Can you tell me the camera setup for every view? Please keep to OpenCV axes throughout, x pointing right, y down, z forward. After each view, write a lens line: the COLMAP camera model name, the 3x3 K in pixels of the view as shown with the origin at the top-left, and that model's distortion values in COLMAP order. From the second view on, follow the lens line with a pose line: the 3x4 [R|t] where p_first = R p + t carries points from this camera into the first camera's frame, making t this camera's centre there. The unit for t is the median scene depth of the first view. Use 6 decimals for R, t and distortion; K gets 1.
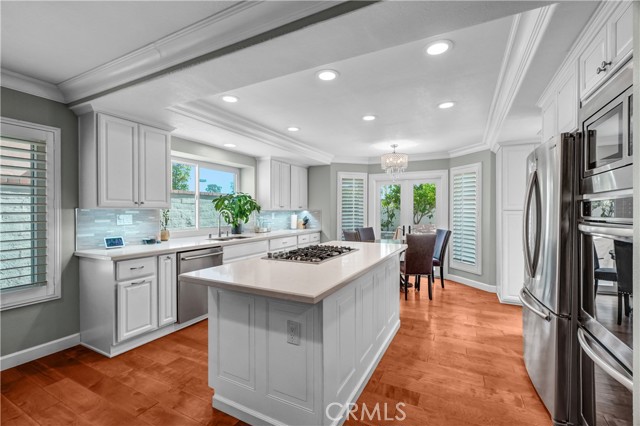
lens RADIAL K [[278.6, 0, 316.9], [0, 278.6, 213.8], [0, 0, 1]] dist [0.000069, 0.000664]
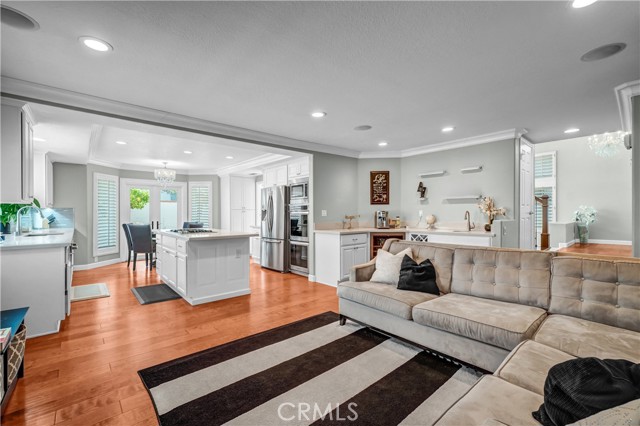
lens RADIAL K [[278.6, 0, 321.1], [0, 278.6, 214.5], [0, 0, 1]] dist [0.000069, 0.000664]
pose [[0.358520, -0.002319, 0.933519, -1.164223], [0.009144, 0.999958, -0.001027, 0.035129], [-0.933477, 0.008905, 0.358526, -0.349885]]
